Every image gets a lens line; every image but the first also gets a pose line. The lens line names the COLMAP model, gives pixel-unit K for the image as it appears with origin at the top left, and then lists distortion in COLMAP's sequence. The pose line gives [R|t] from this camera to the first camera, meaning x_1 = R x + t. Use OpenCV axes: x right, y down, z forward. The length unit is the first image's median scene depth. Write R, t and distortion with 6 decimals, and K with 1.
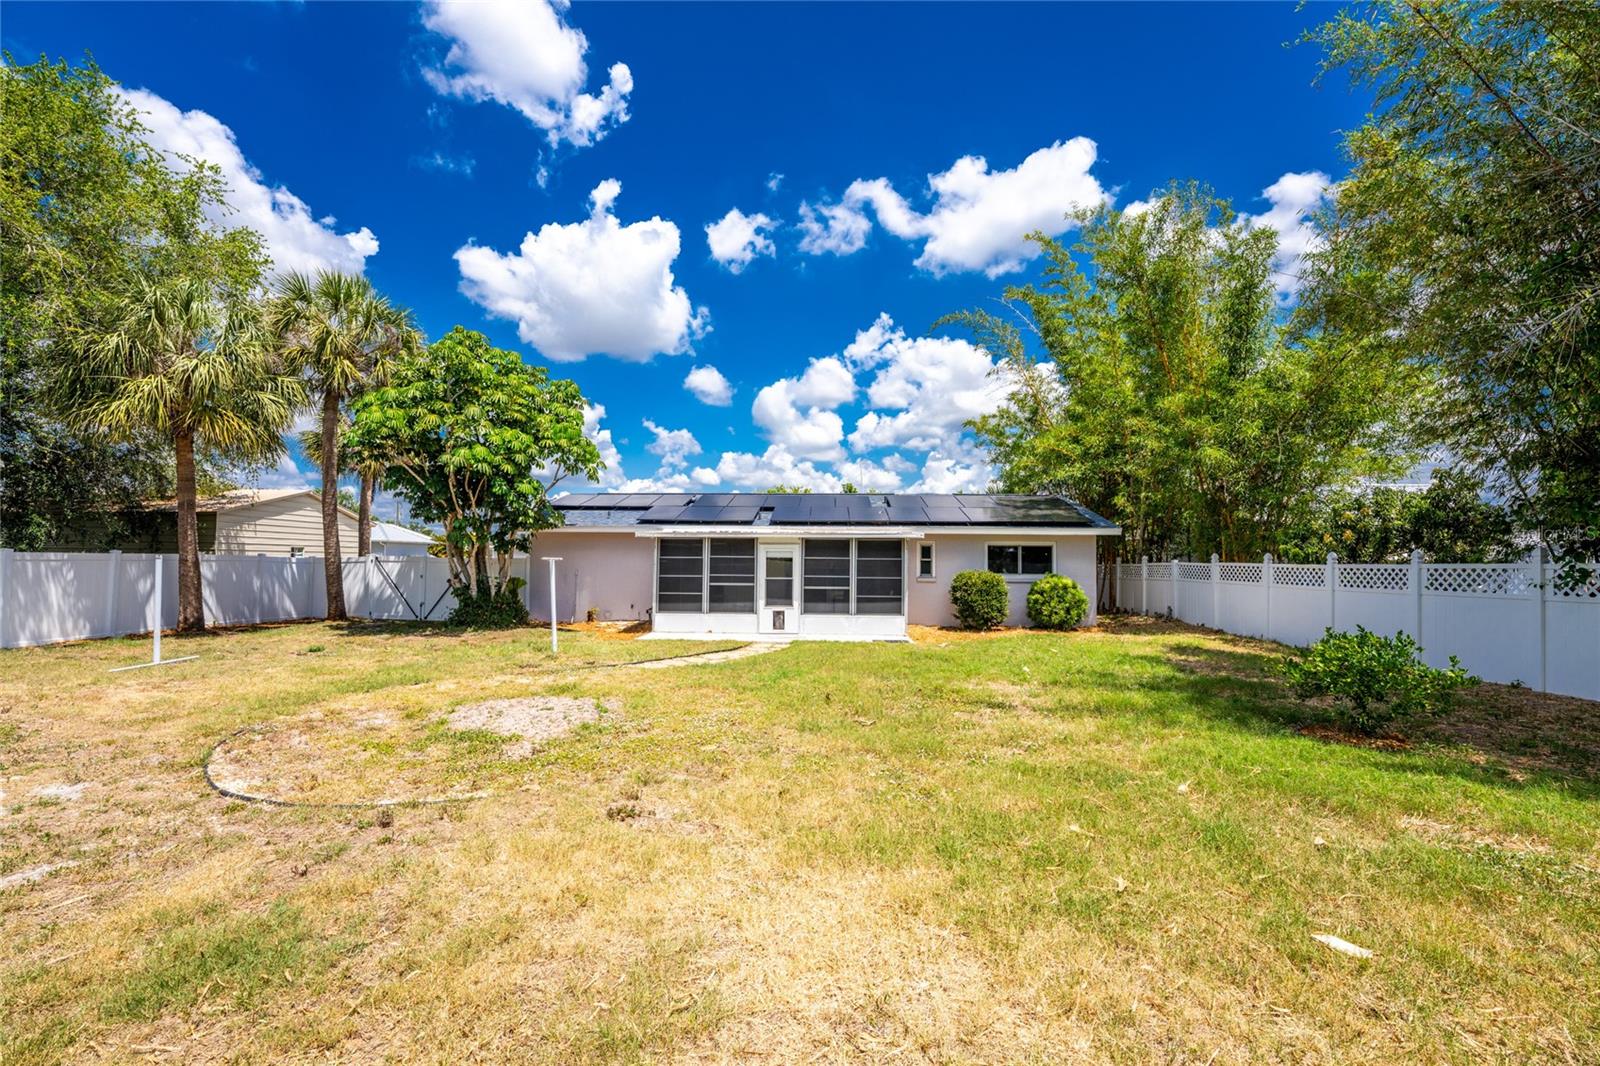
lens RADIAL K [[661.0, 0, 794.4], [0, 661.0, 566.6], [0, 0, 1]] dist [-0.002414, -0.000407]
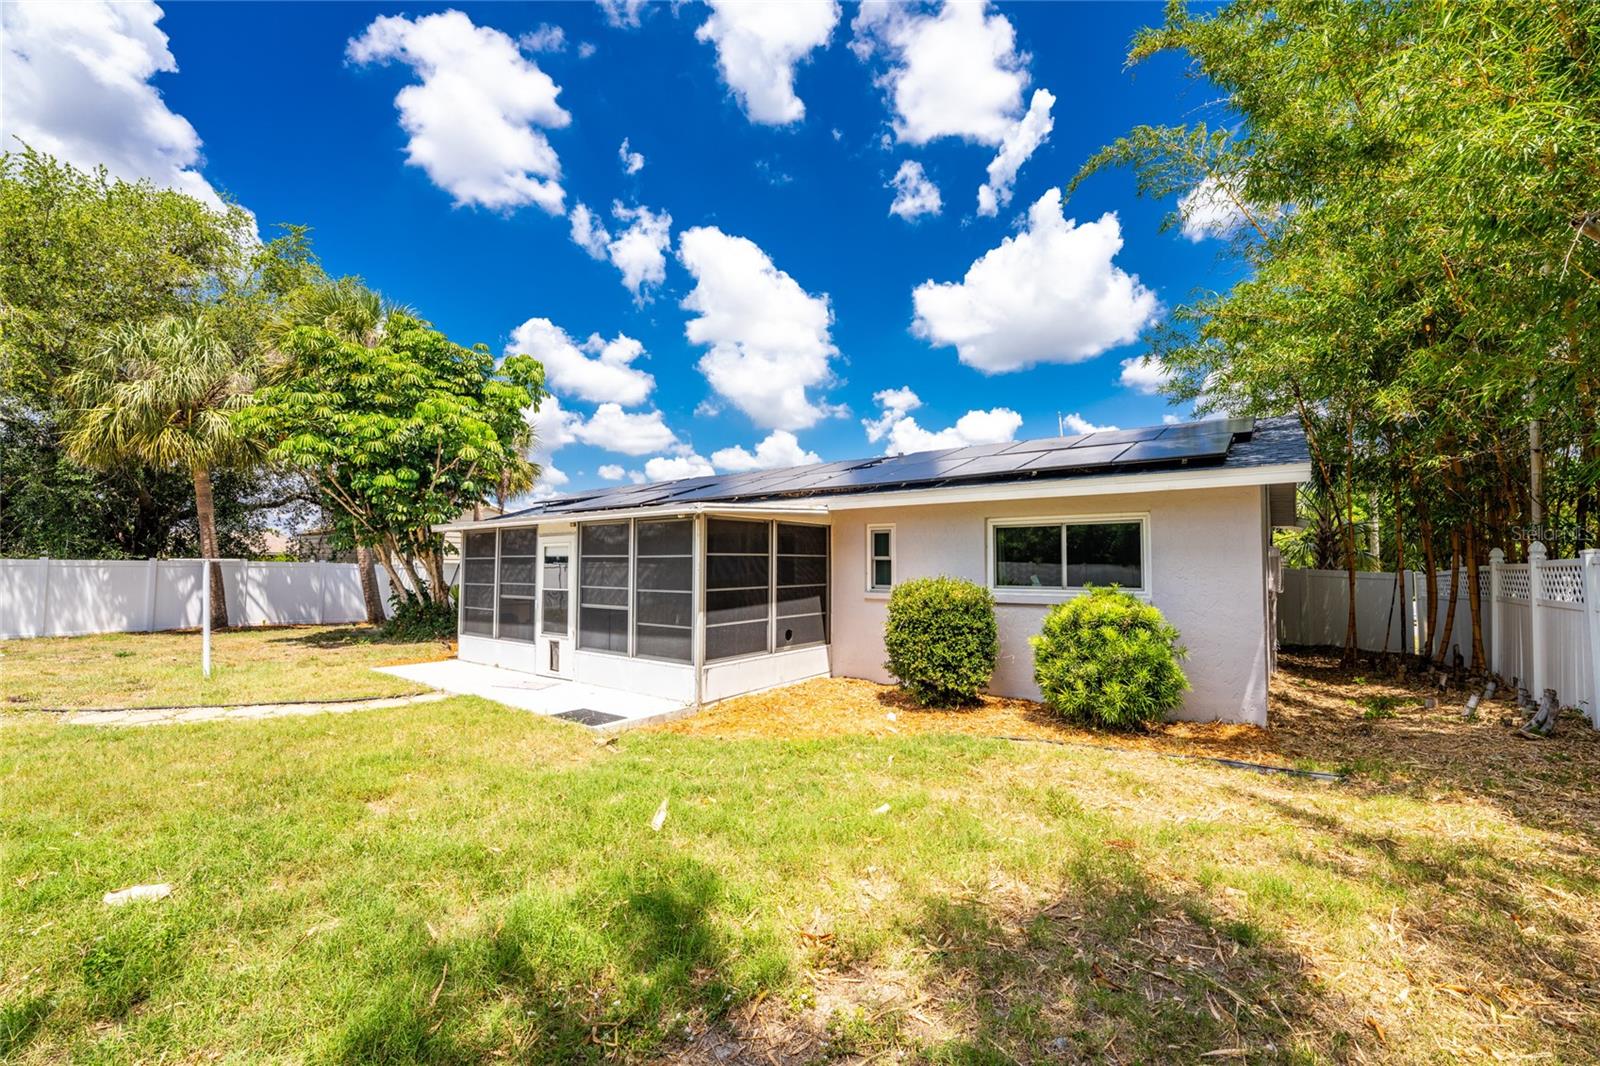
lens RADIAL K [[661.0, 0, 794.4], [0, 661.0, 566.6], [0, 0, 1]] dist [-0.002414, -0.000407]
pose [[0.824402, -0.003329, -0.565995, 0.520234], [-0.000483, 0.999978, -0.006585, -0.000038], [0.566005, 0.005702, 0.824382, 0.608862]]
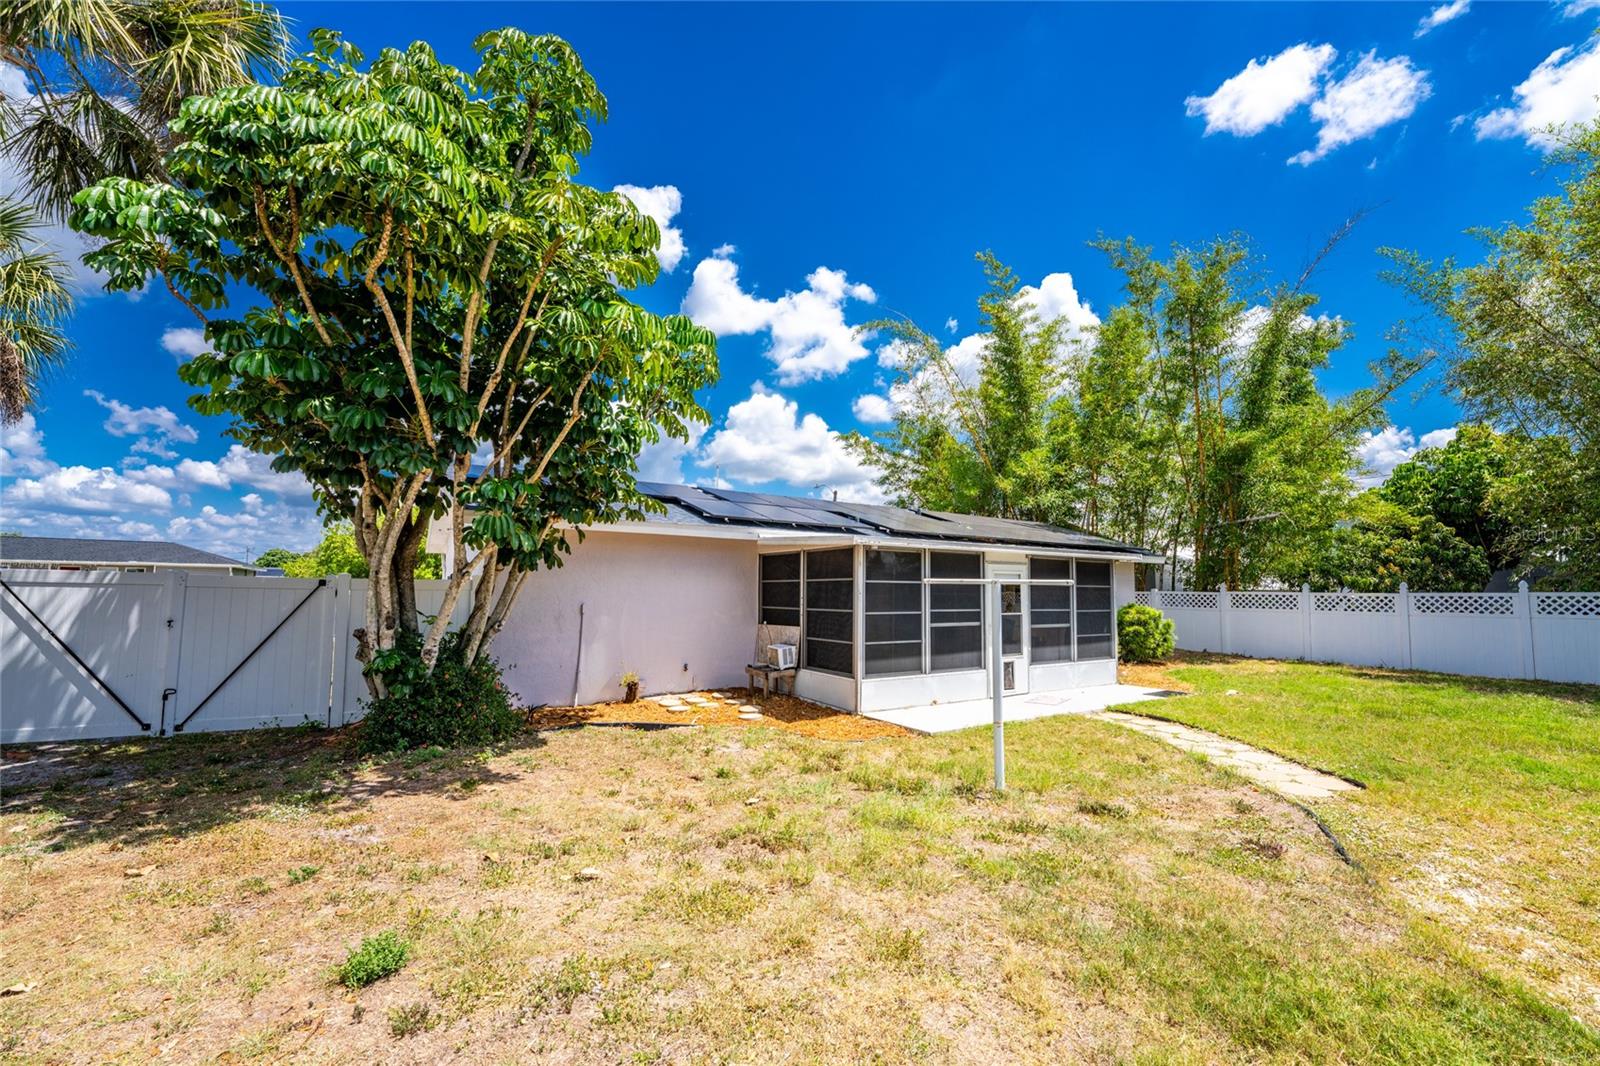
lens RADIAL K [[661.0, 0, 794.4], [0, 661.0, 566.6], [0, 0, 1]] dist [-0.002414, -0.000407]
pose [[0.823428, 0.021832, 0.567000, -0.592304], [0.001574, 0.999168, -0.040758, -0.003811], [-0.567418, 0.034453, 0.822709, 0.559513]]
